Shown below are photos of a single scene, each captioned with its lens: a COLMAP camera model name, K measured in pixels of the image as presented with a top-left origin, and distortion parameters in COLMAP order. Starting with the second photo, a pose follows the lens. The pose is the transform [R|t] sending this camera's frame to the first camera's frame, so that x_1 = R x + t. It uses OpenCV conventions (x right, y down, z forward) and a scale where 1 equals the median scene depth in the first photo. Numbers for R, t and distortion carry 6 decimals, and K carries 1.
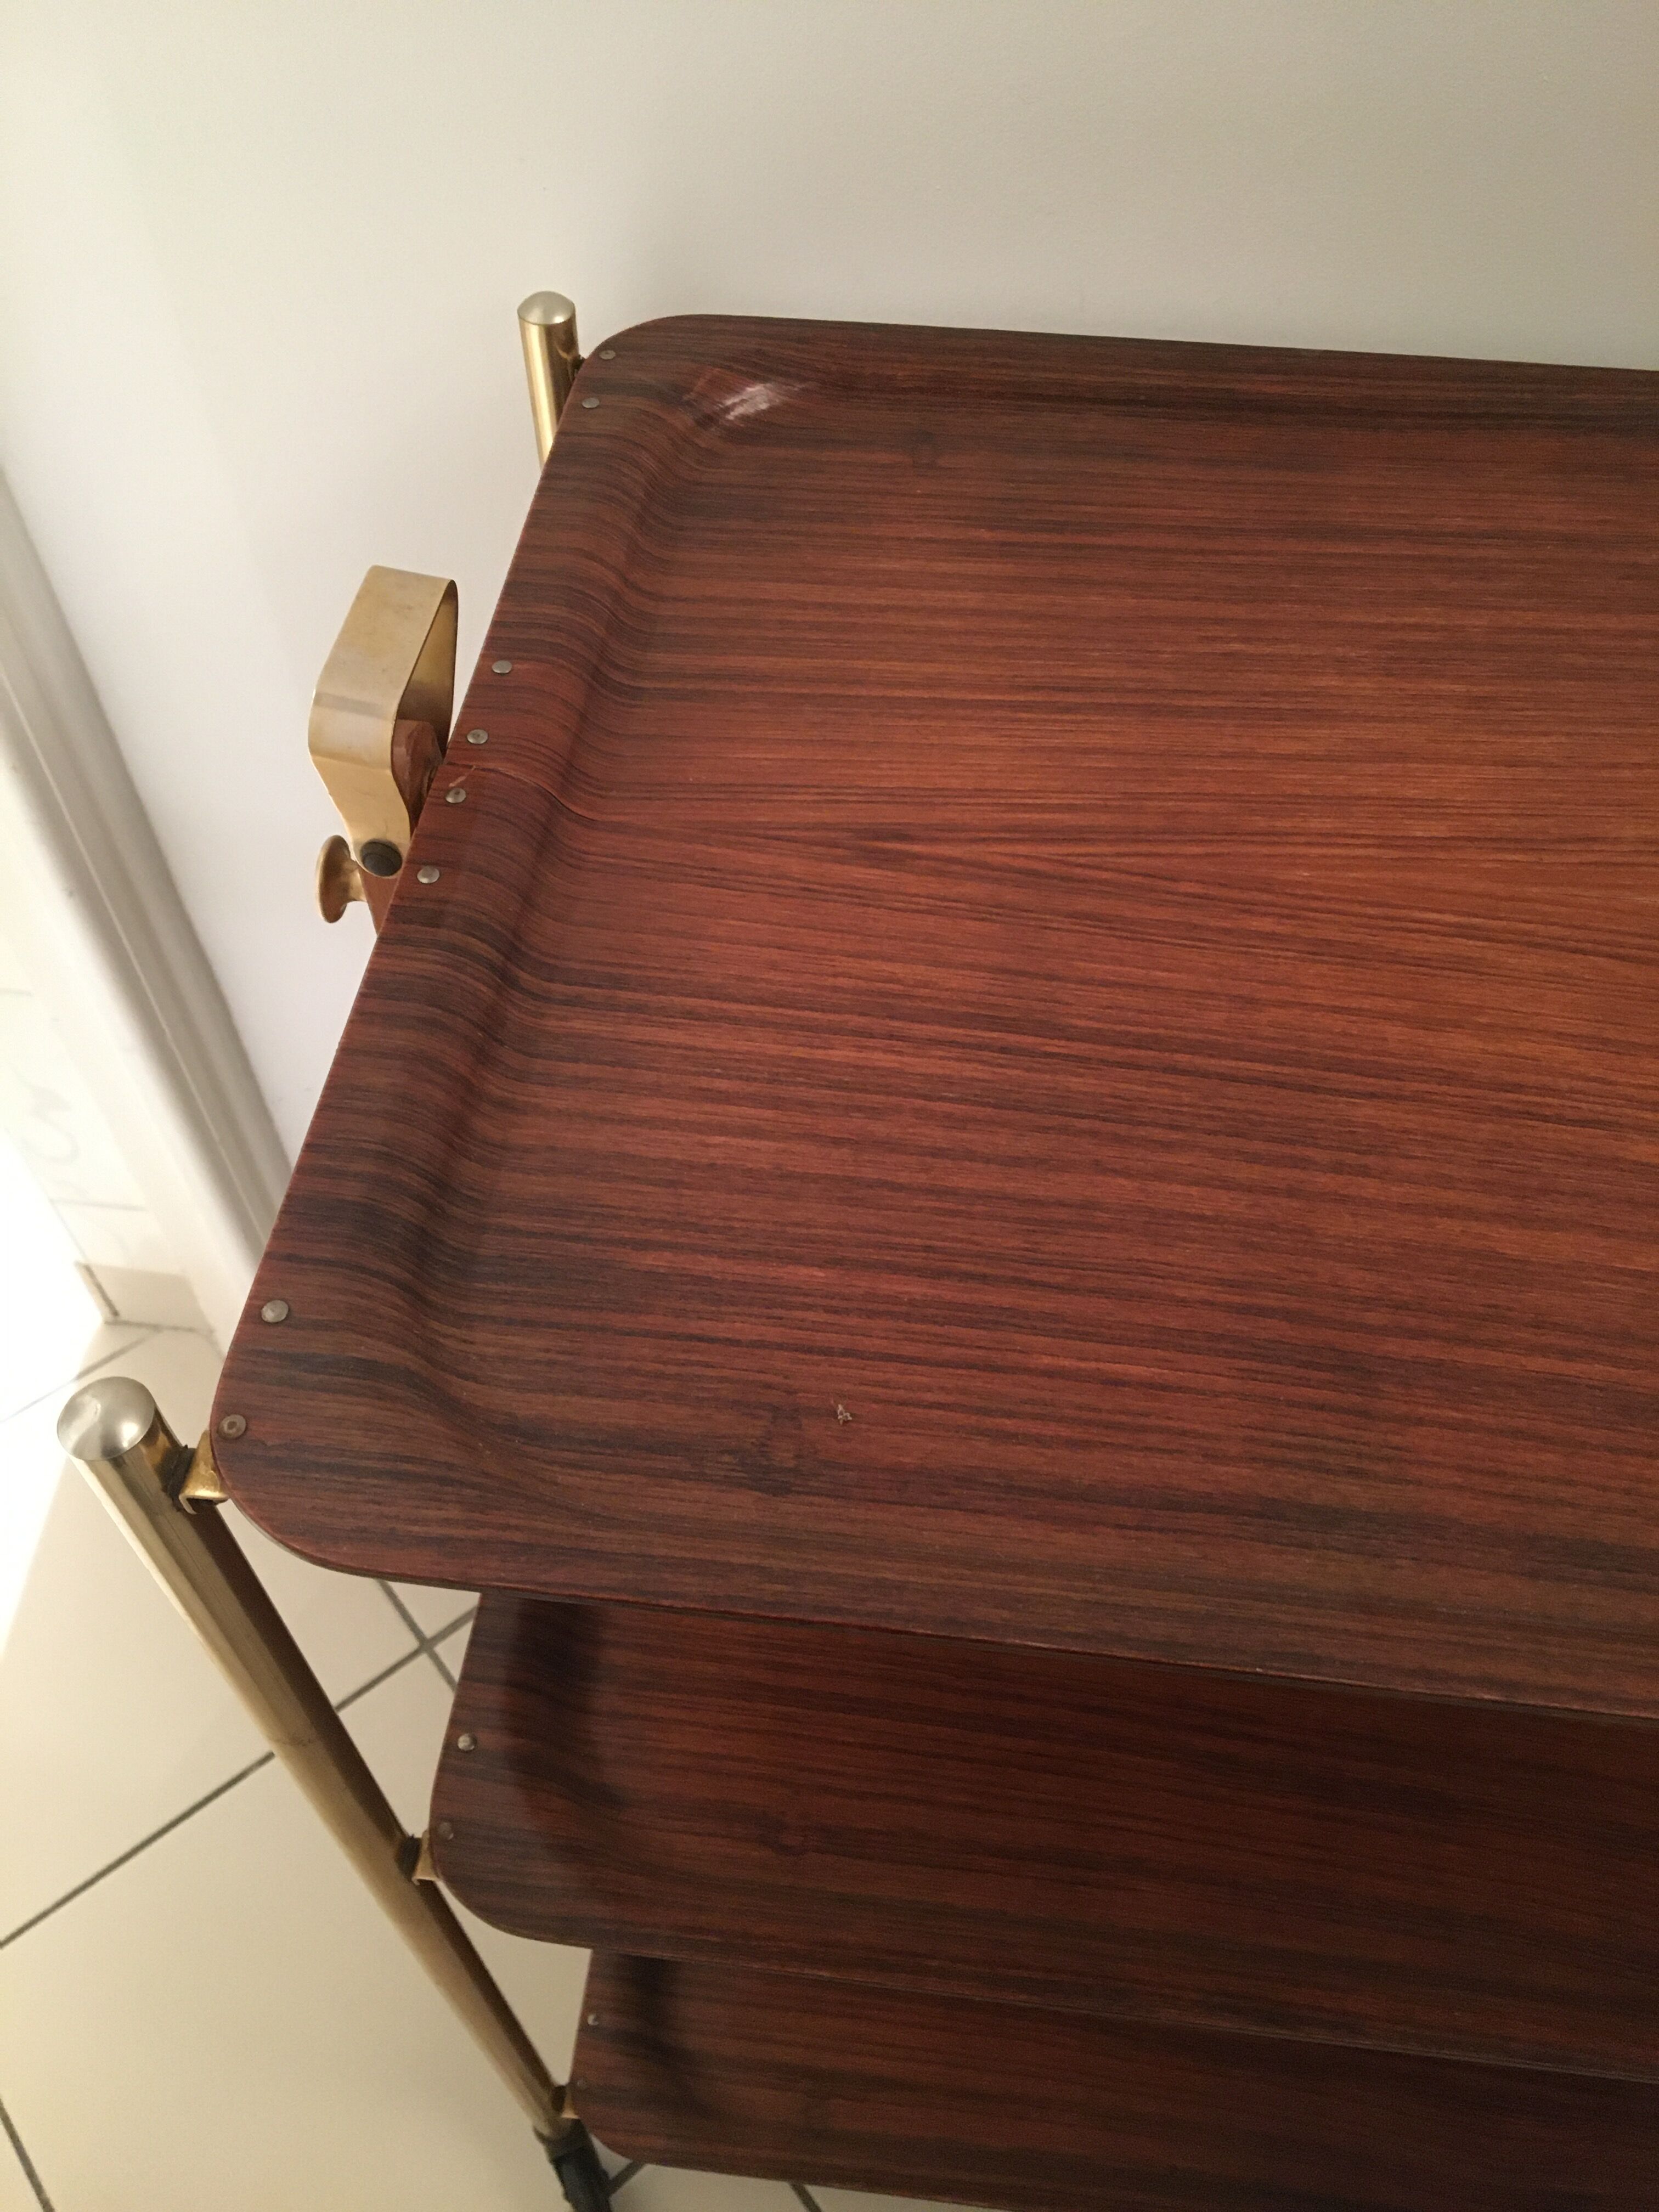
lens RADIAL K [[1868.7, 0, 832.9], [0, 1868.7, 1119.8], [0, 0, 1]] dist [0.097705, -0.158694]
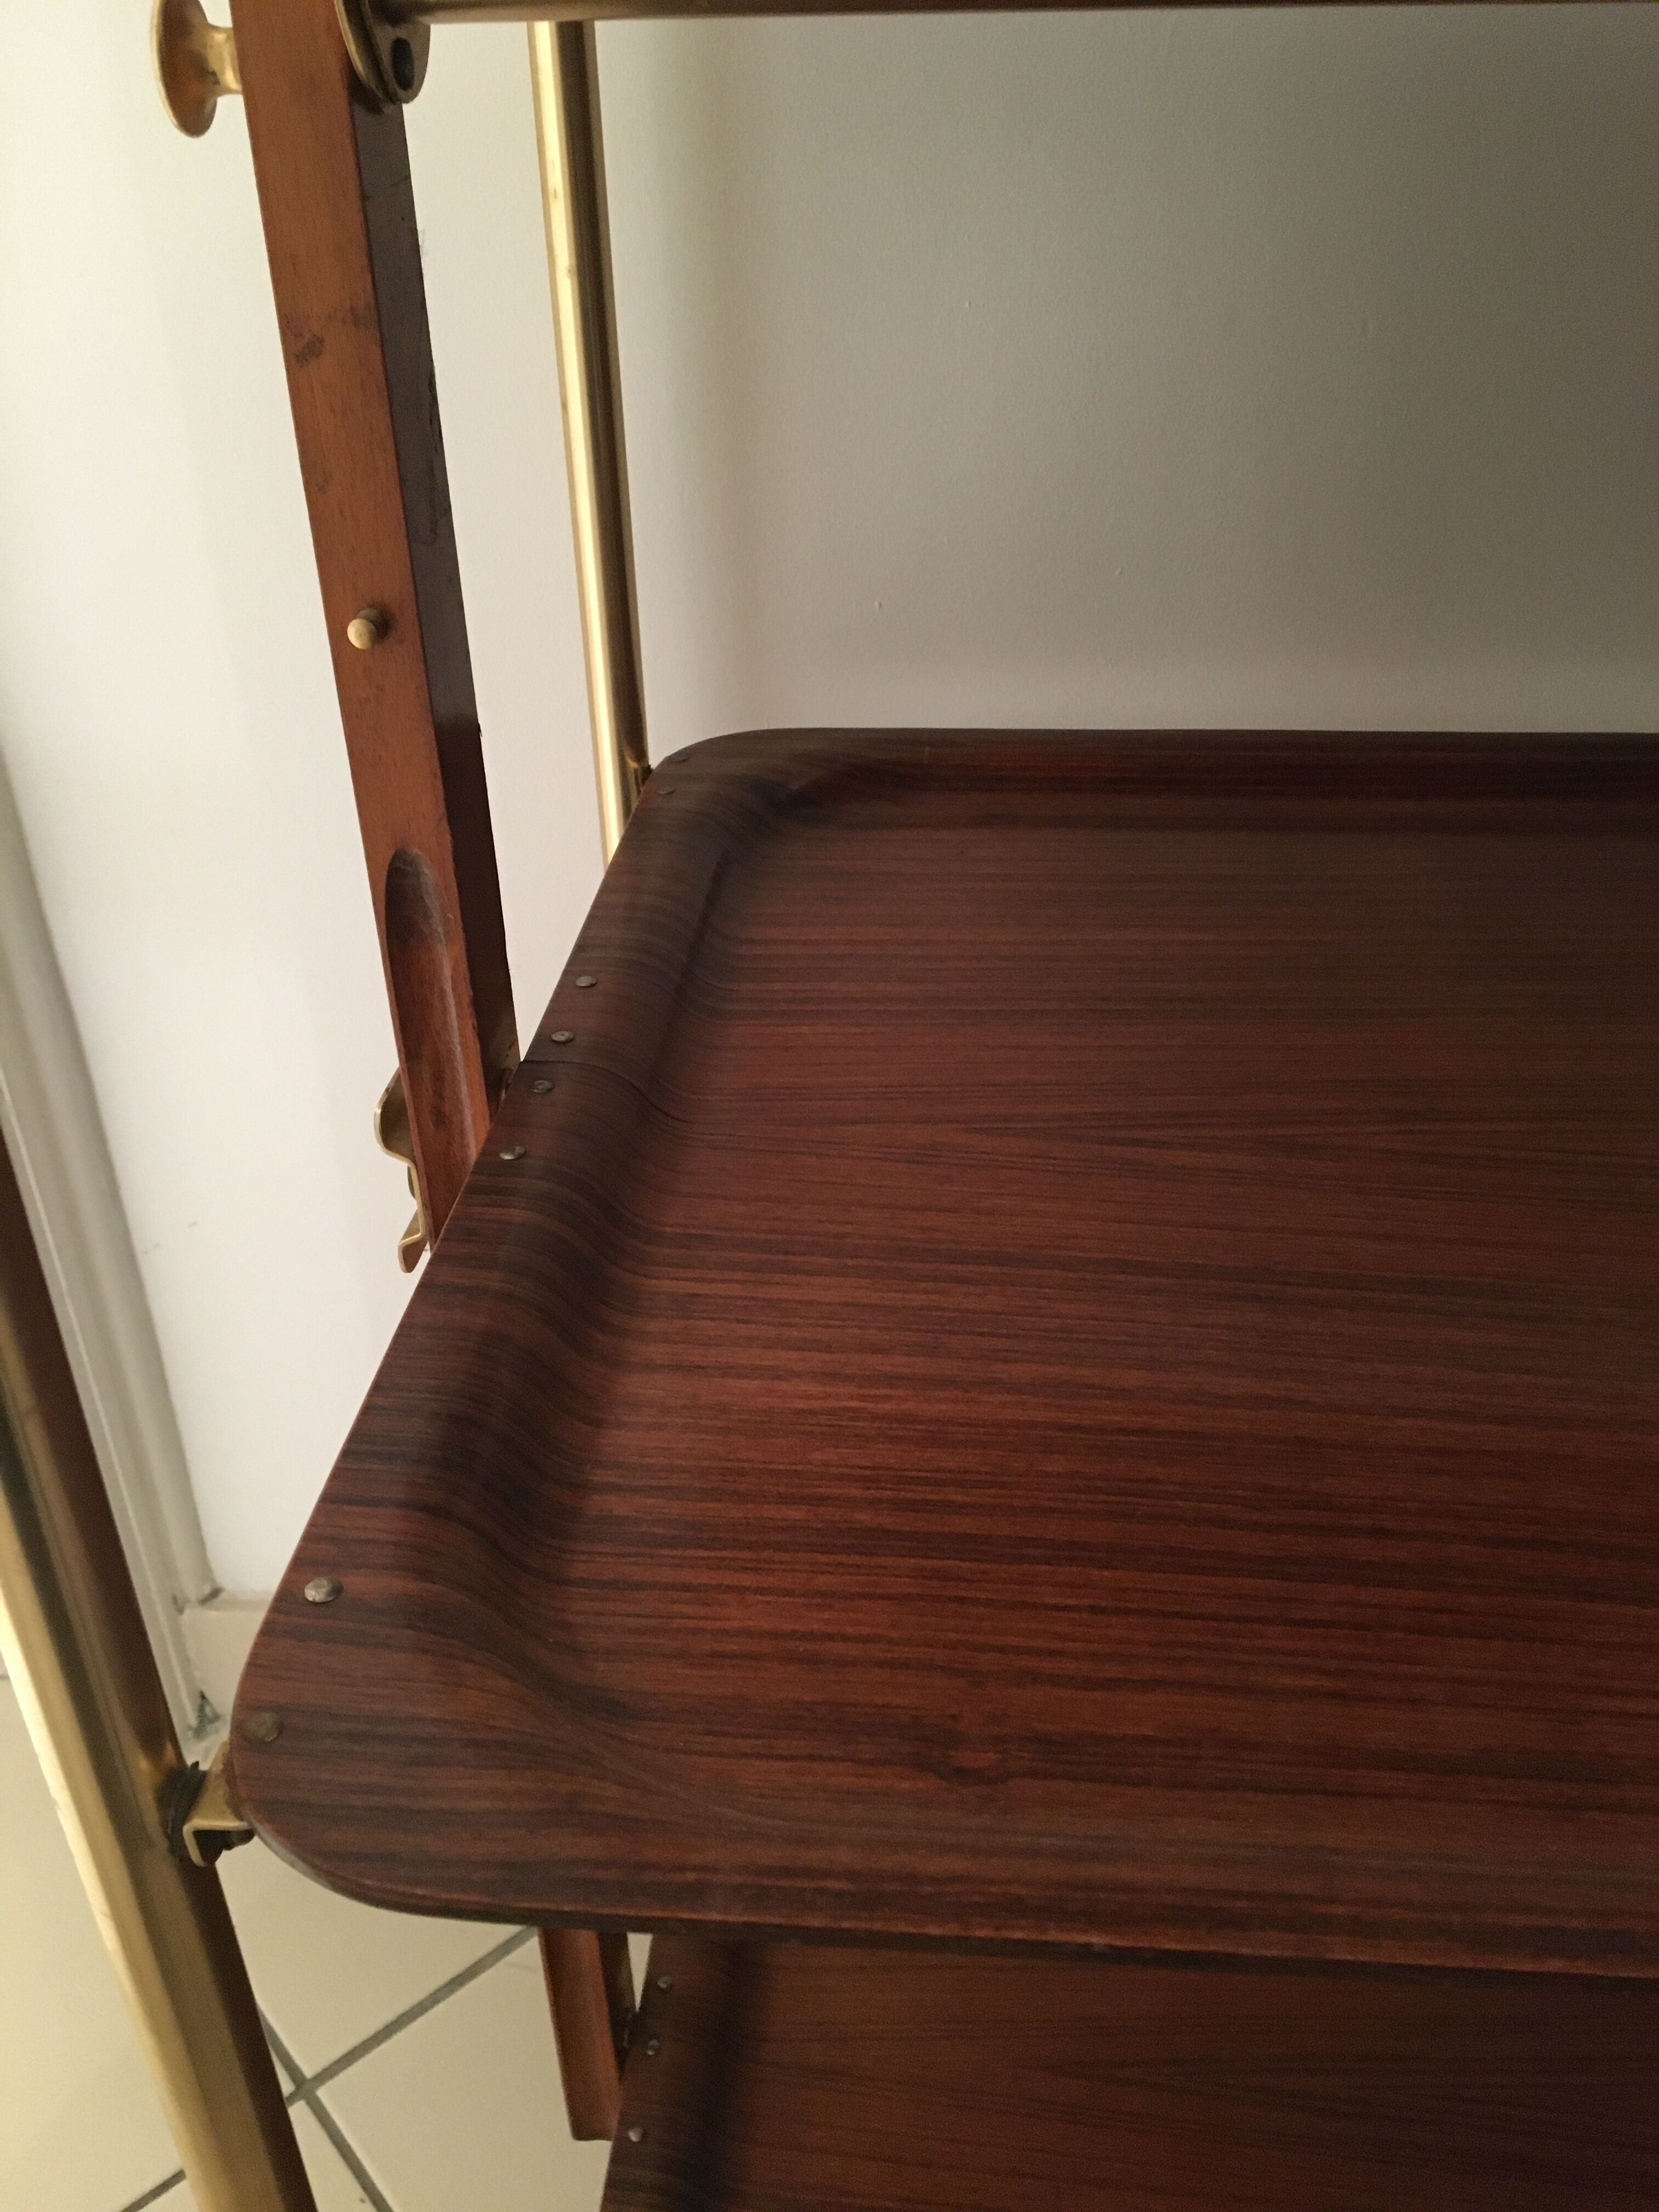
lens RADIAL K [[1868.7, 0, 832.9], [0, 1868.7, 1119.8], [0, 0, 1]] dist [0.097705, -0.158694]
pose [[0.999417, -0.026493, 0.021519, -0.064254], [0.032479, 0.931973, -0.361070, 0.395987], [-0.010489, 0.361558, 0.932290, 0.477677]]
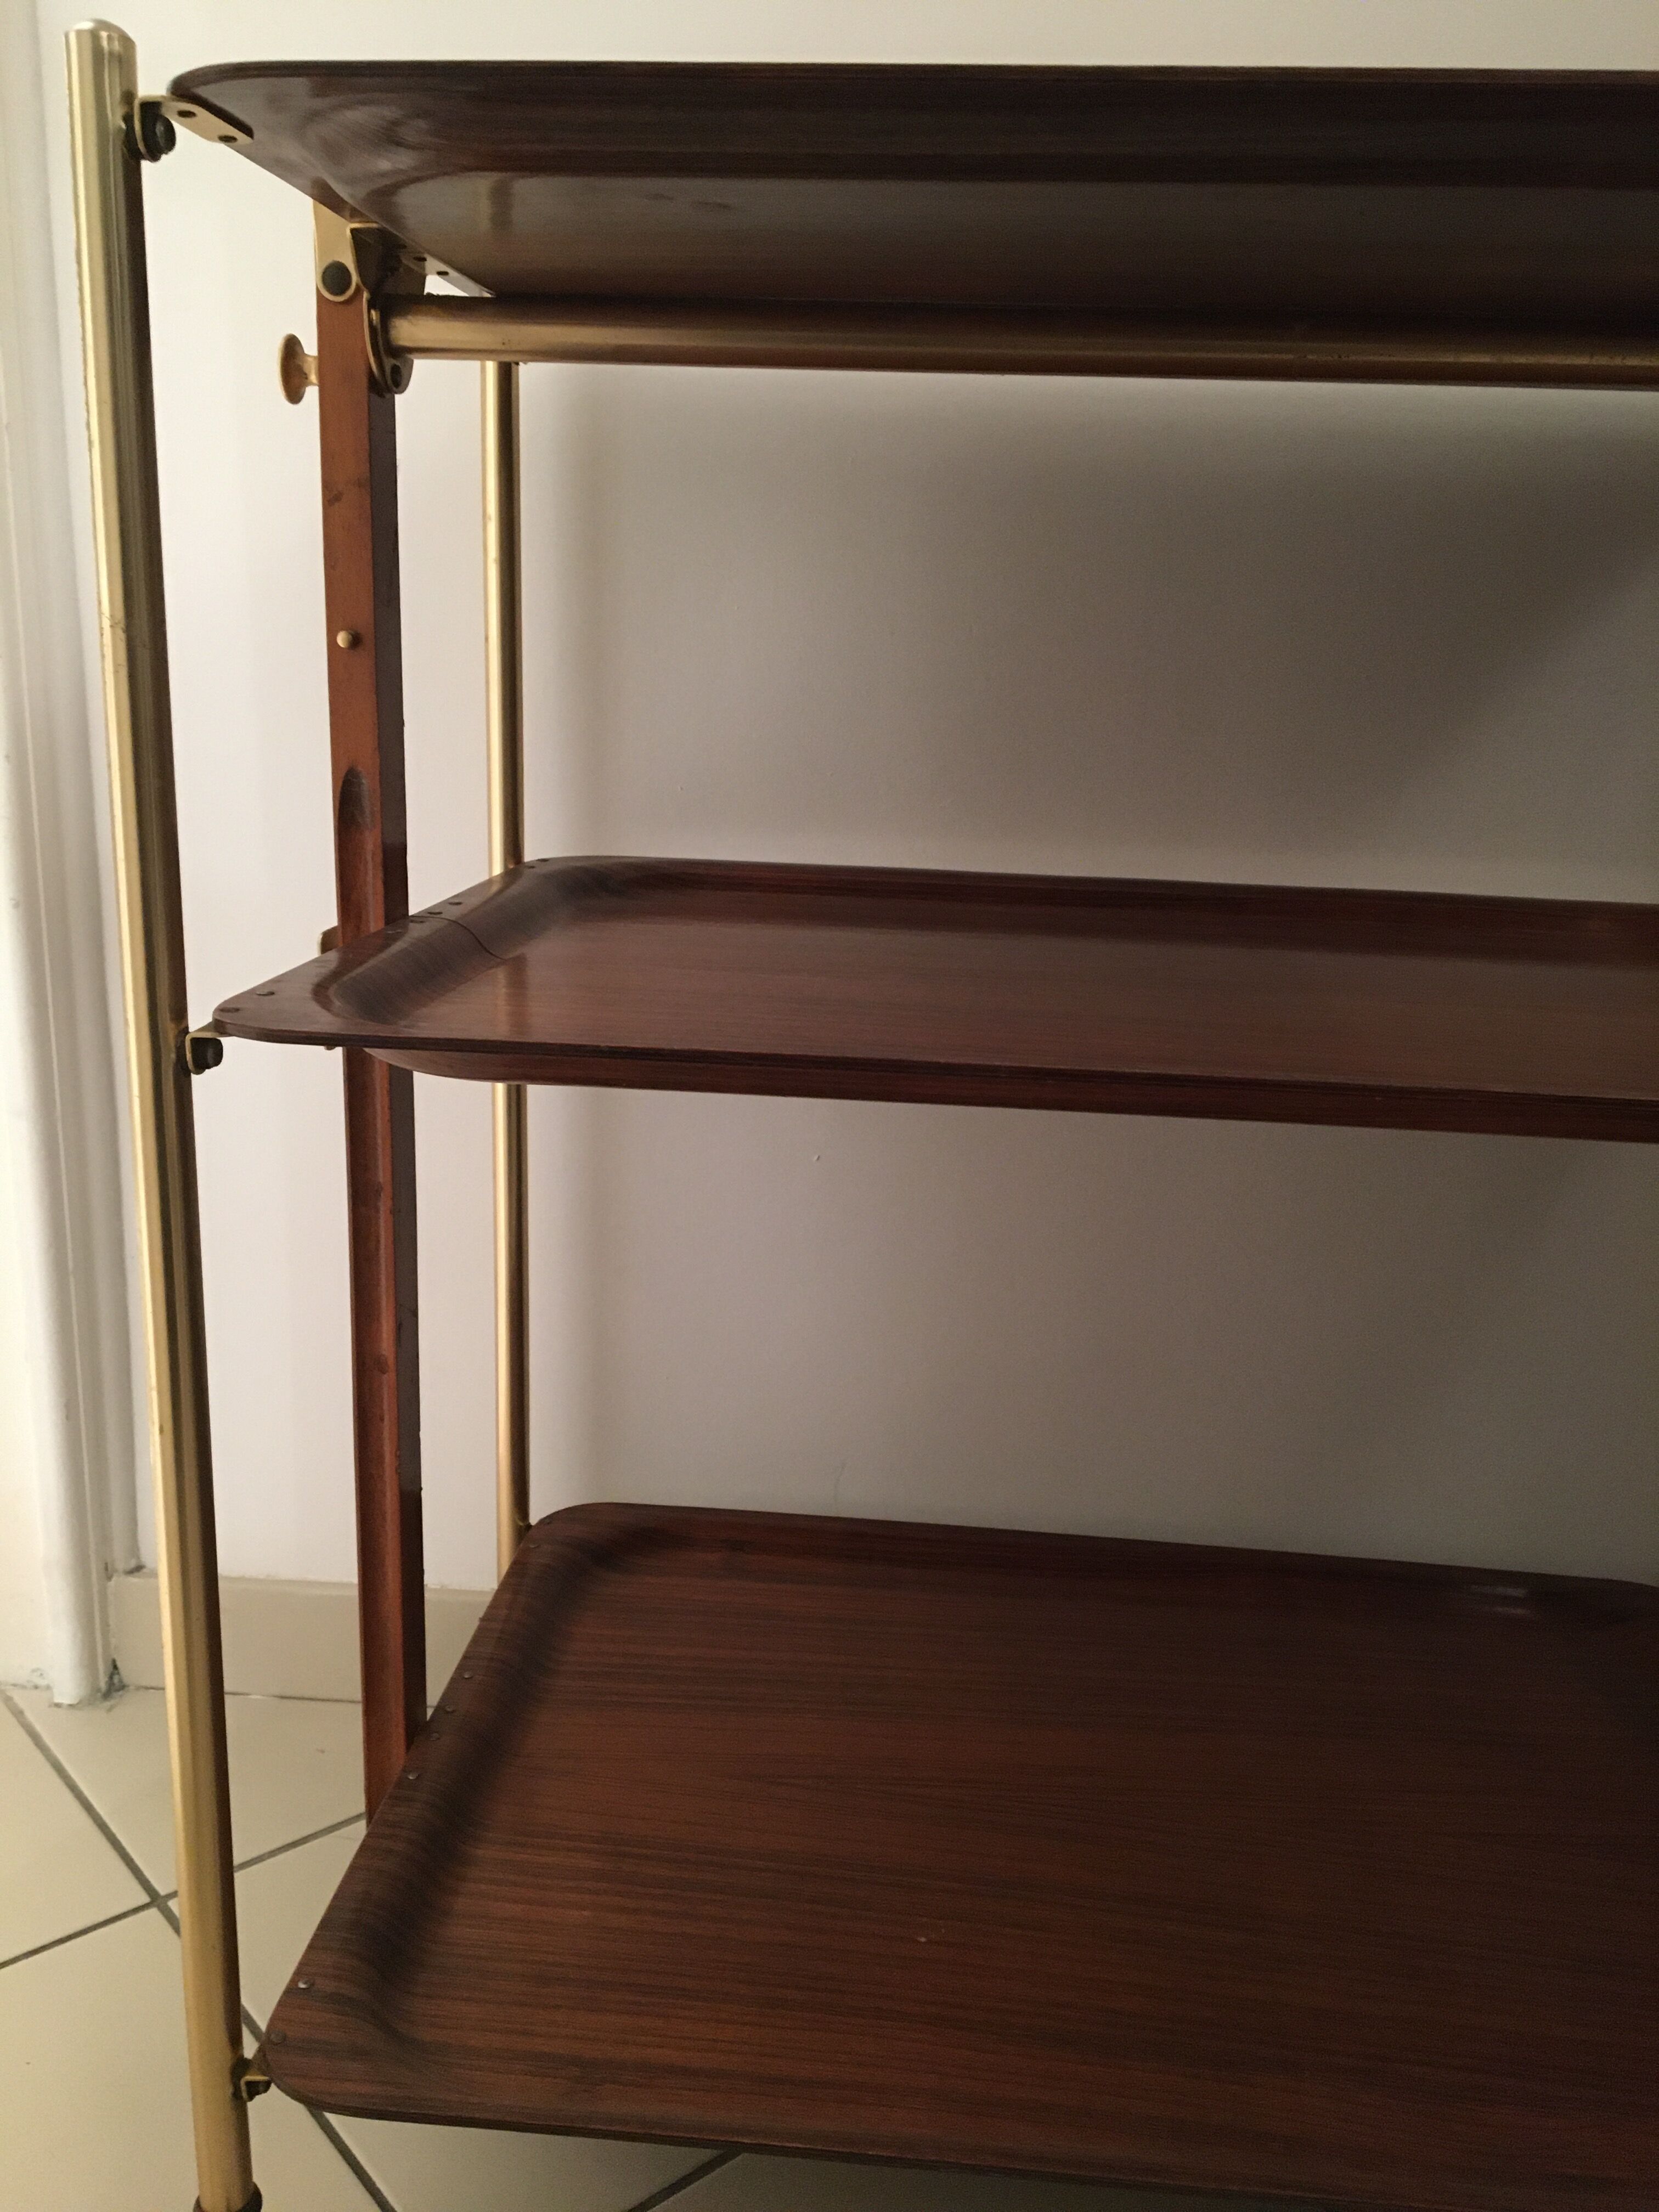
lens RADIAL K [[1856.7, 0, 840.6], [0, 1856.7, 1108.7], [0, 0, 1]] dist [0.054813, -0.072737]
pose [[0.998618, 0.034330, 0.039798, 0.076616], [-0.002269, 0.784665, -0.619916, 0.987452], [-0.052510, 0.618968, 0.783659, 0.237304]]
